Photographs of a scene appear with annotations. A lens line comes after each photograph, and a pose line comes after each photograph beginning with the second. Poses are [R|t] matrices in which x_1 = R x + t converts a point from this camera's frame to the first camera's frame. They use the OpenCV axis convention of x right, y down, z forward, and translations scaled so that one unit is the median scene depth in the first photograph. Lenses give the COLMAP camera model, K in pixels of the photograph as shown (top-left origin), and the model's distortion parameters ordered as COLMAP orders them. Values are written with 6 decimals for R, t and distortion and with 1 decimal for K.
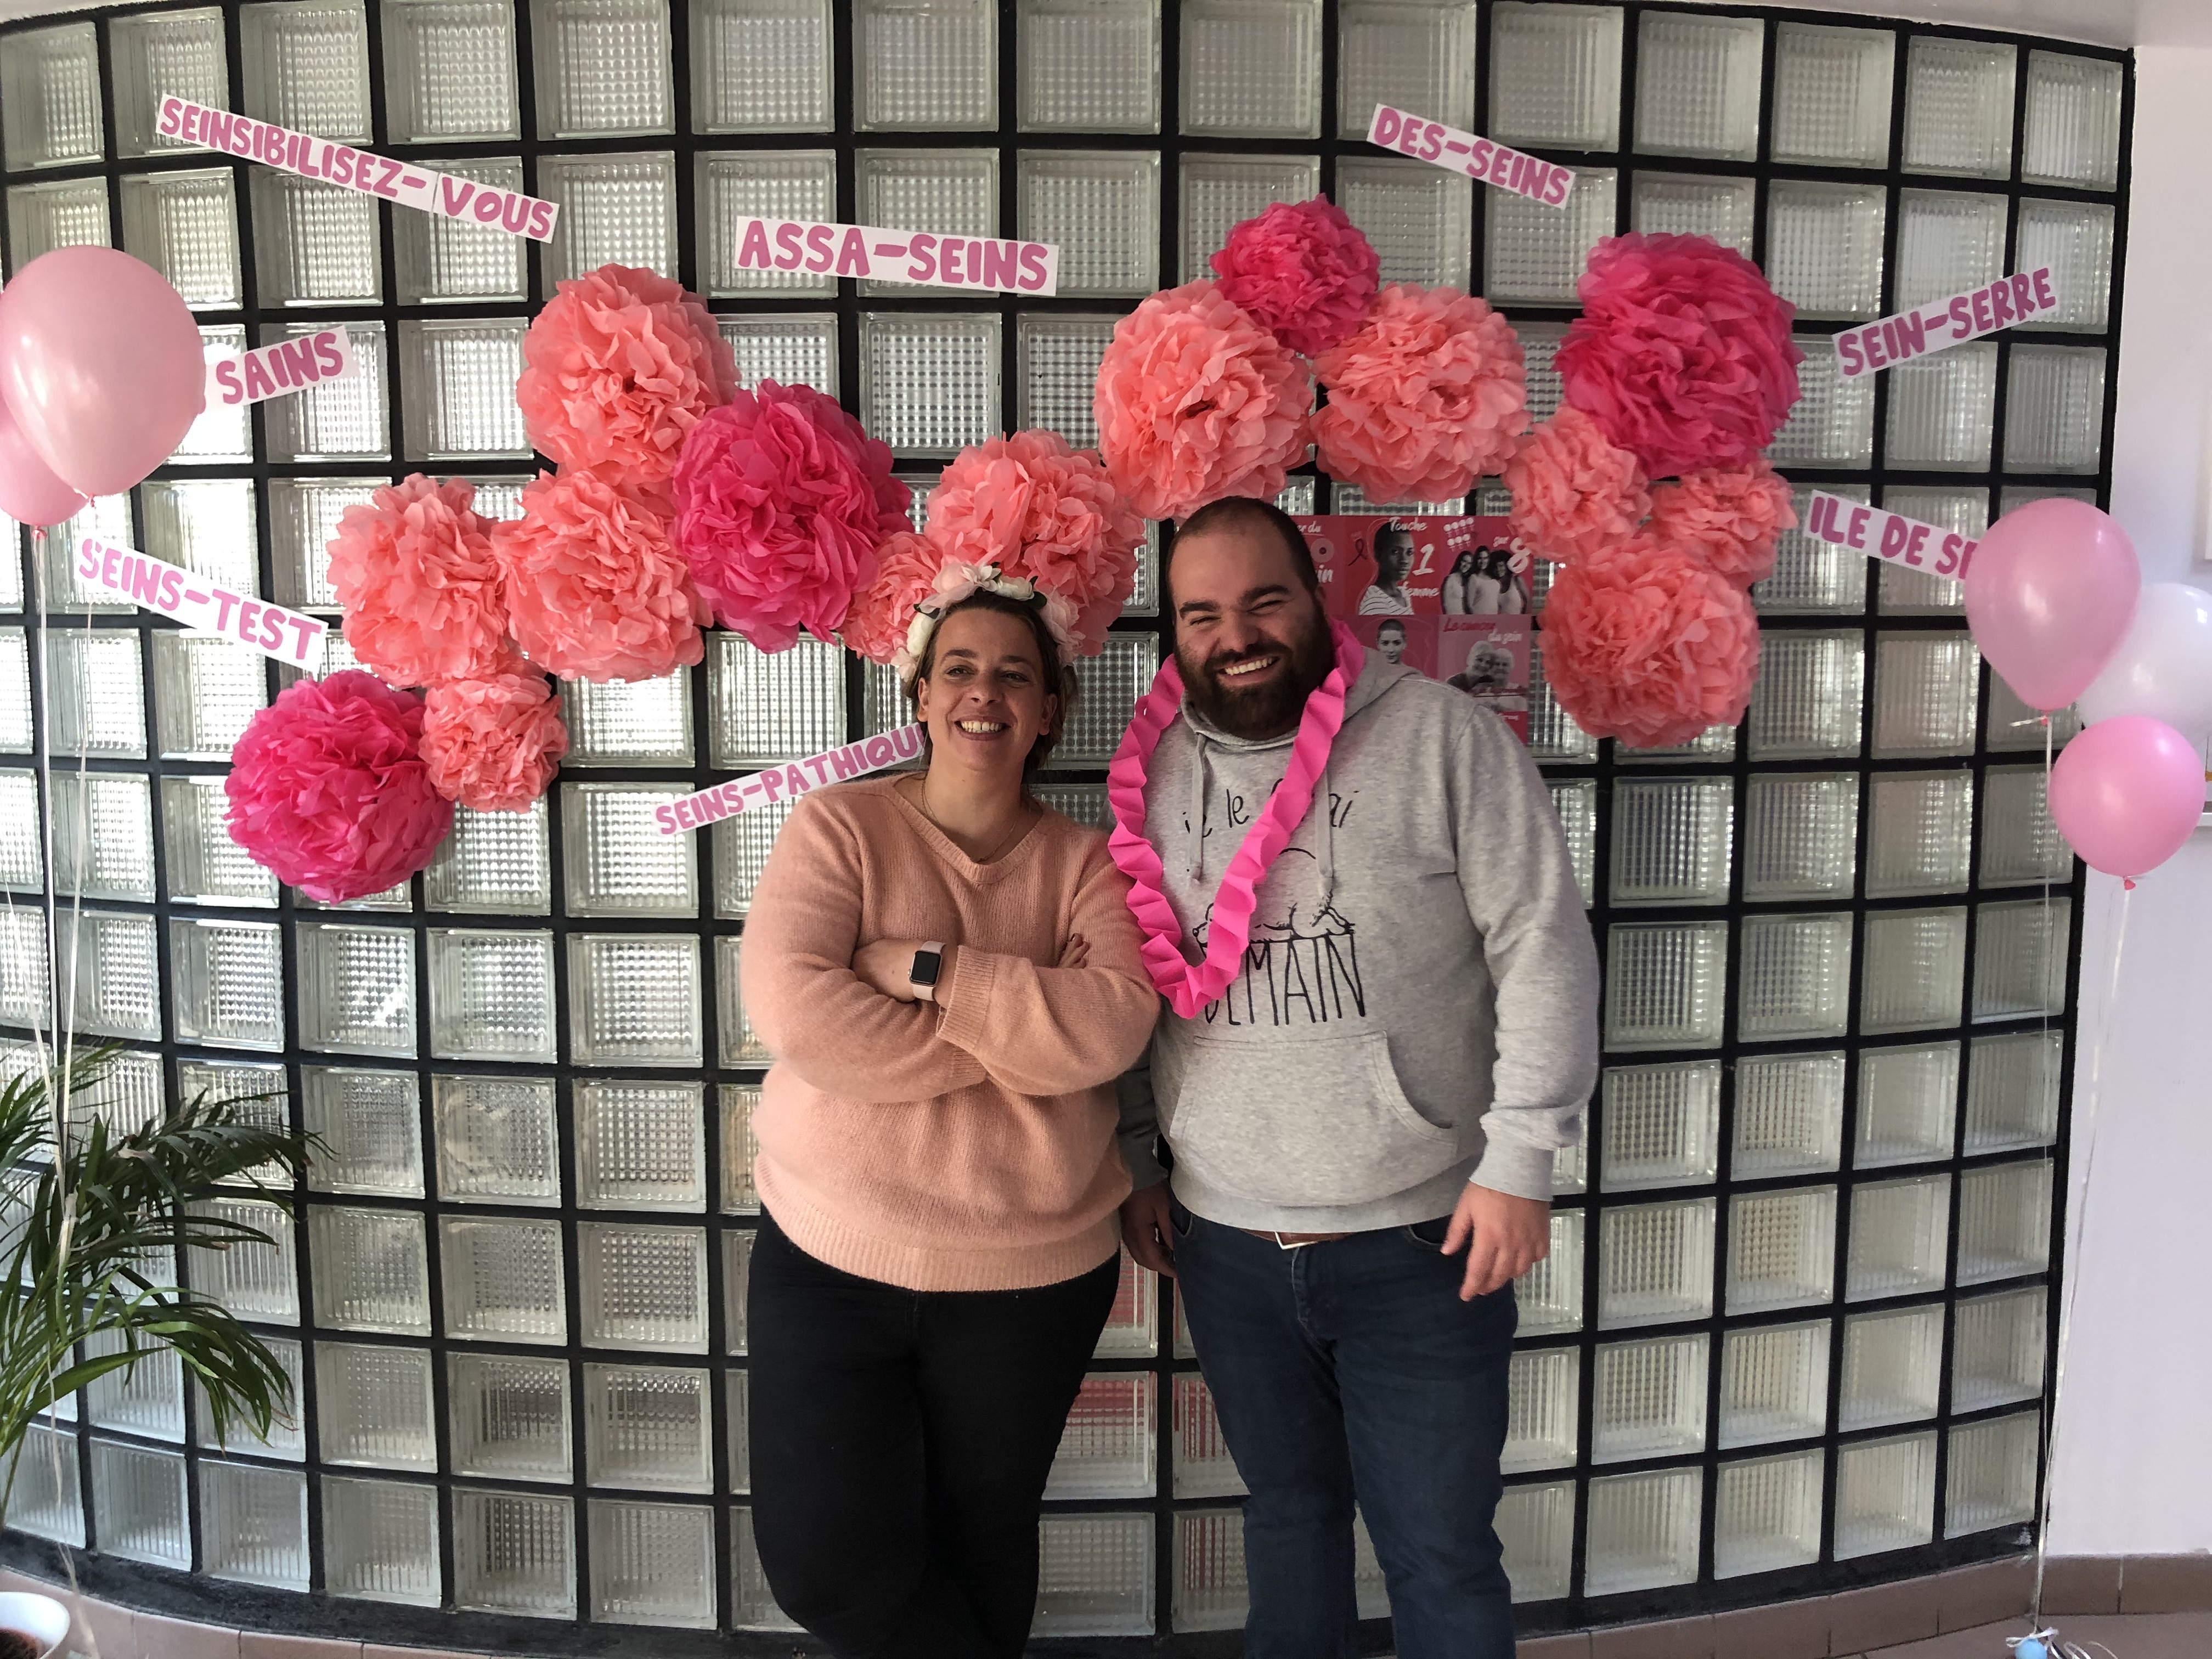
lens RADIAL K [[1809.1, 0, 1115.0], [0, 1809.1, 819.9], [0, 0, 1]] dist [0.002223, 0.015058]
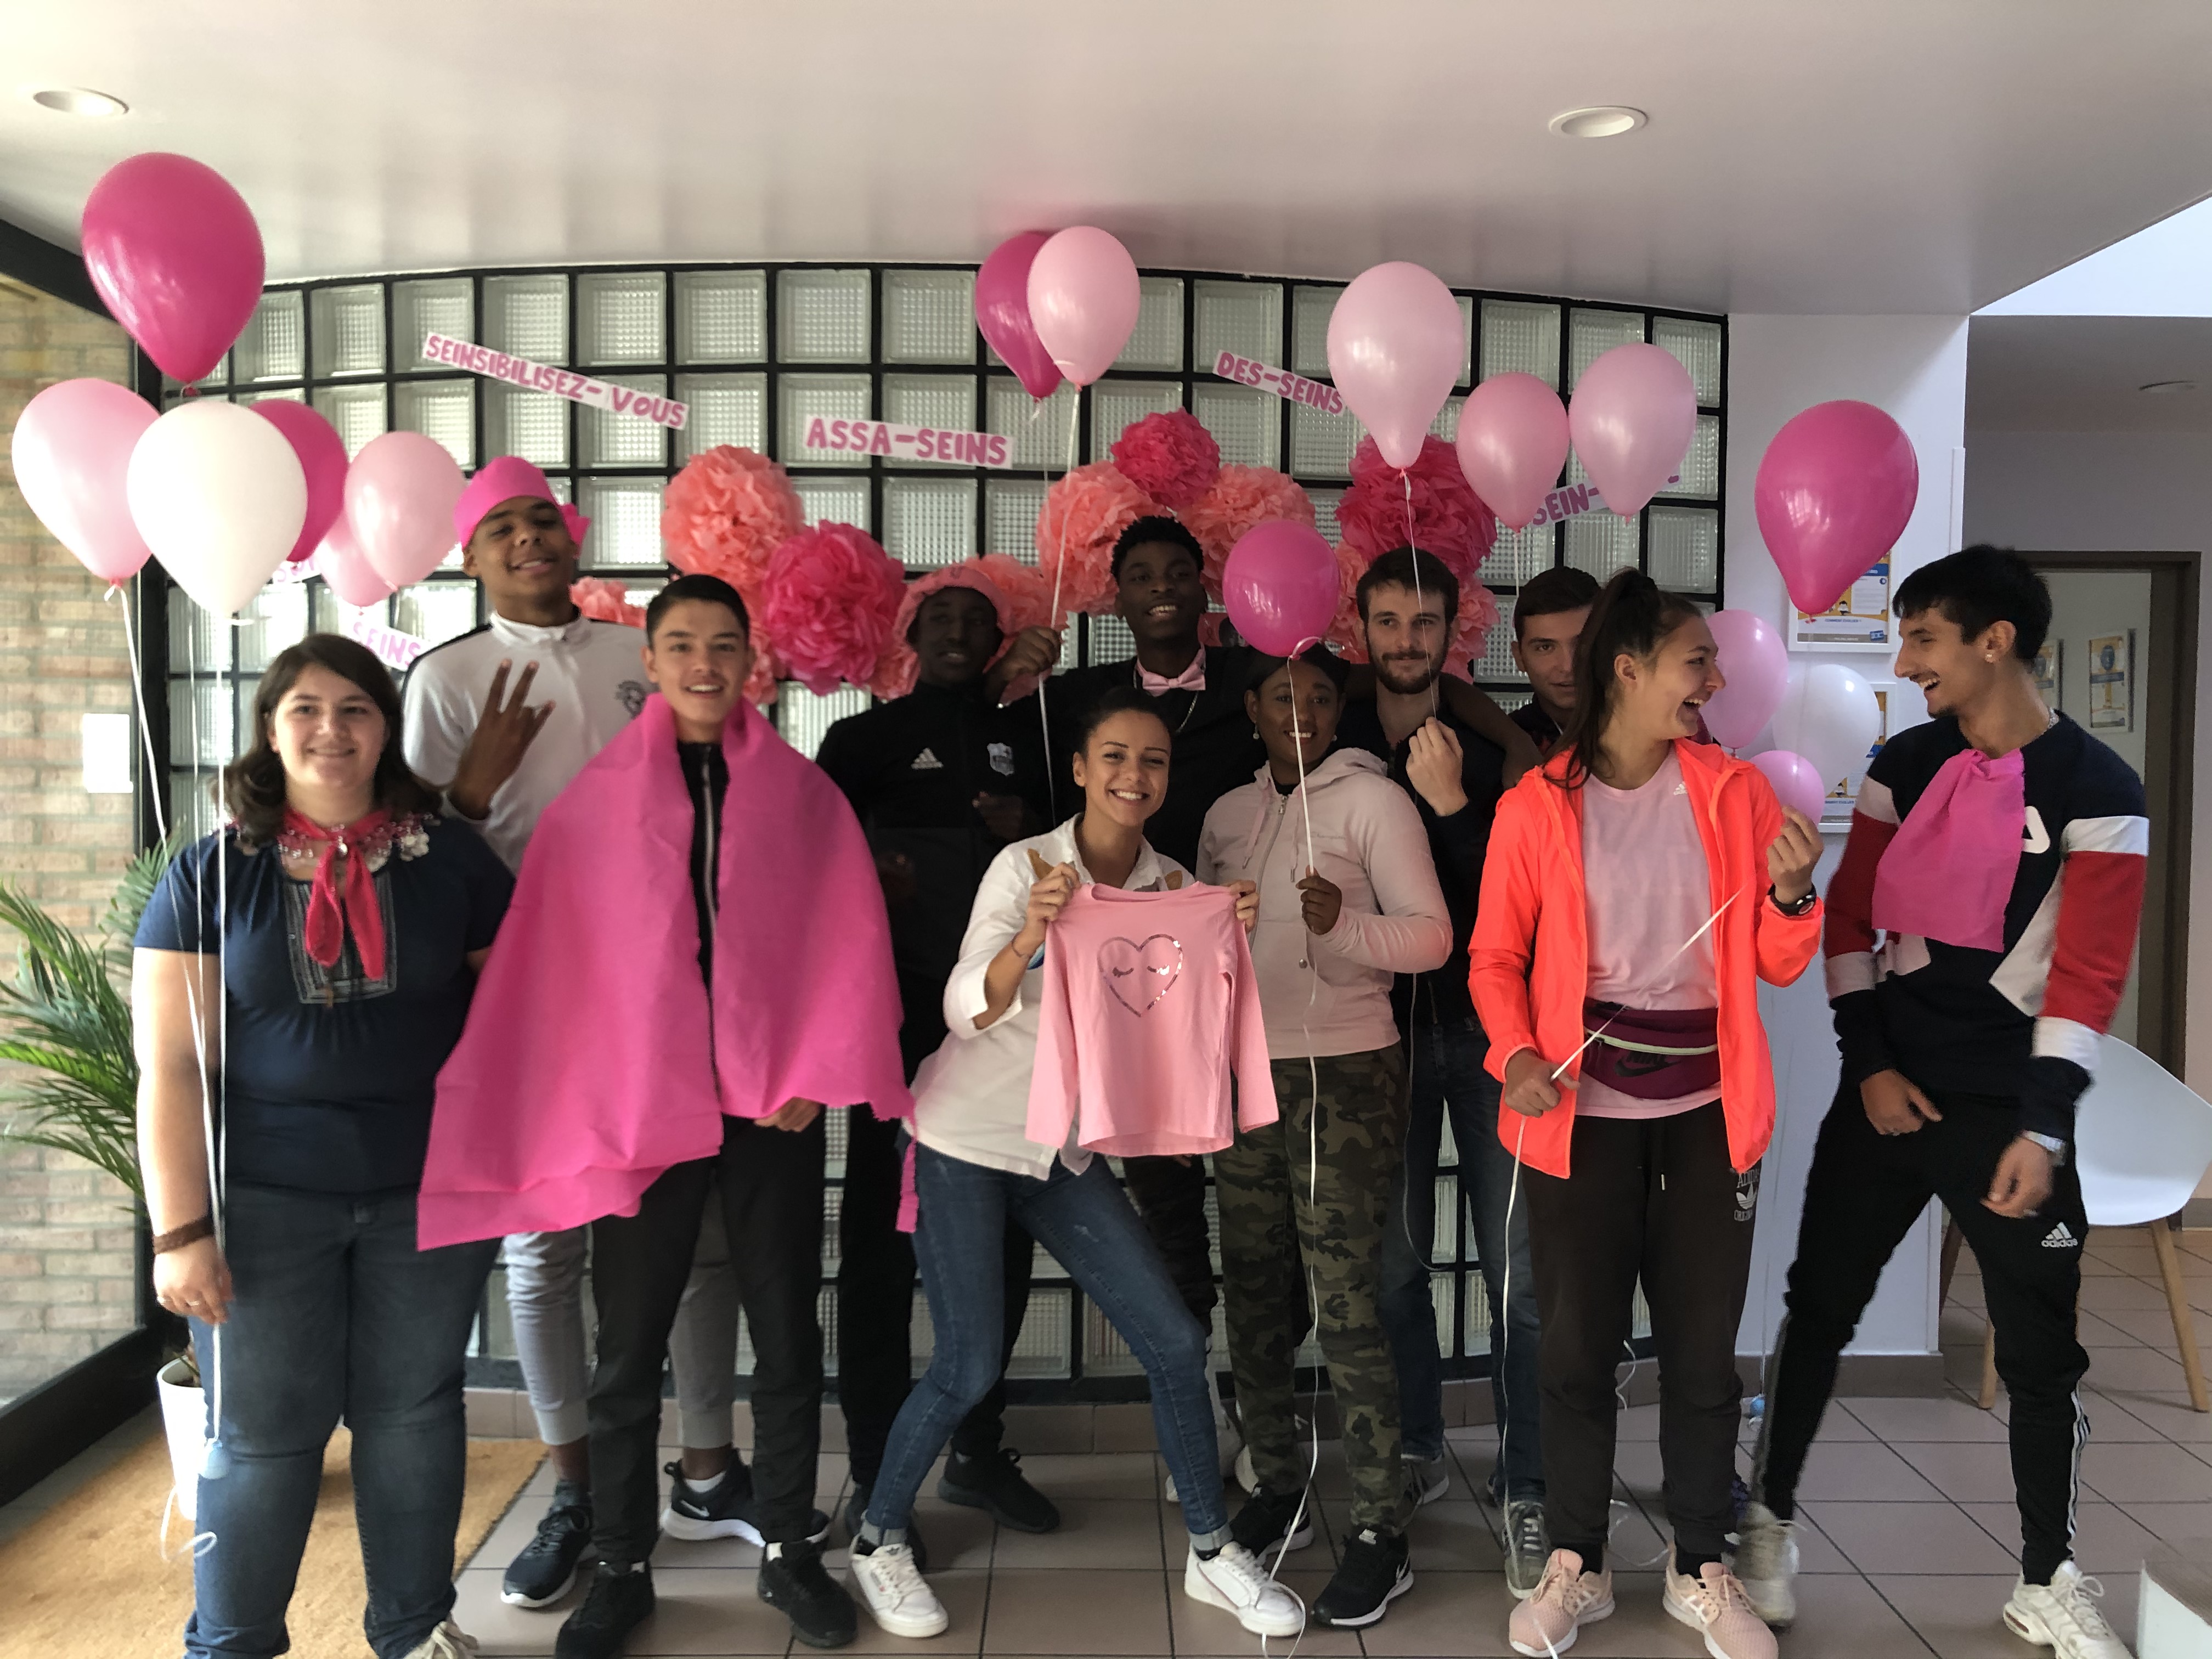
lens RADIAL K [[1809.1, 0, 1108.0], [0, 1809.1, 826.4], [0, 0, 1]] dist [0.002223, 0.015058]
pose [[0.999634, 0.007387, 0.026023, 0.011774], [-0.005473, 0.997326, -0.072870, 0.125636], [-0.026491, 0.072701, 0.997002, -0.512104]]
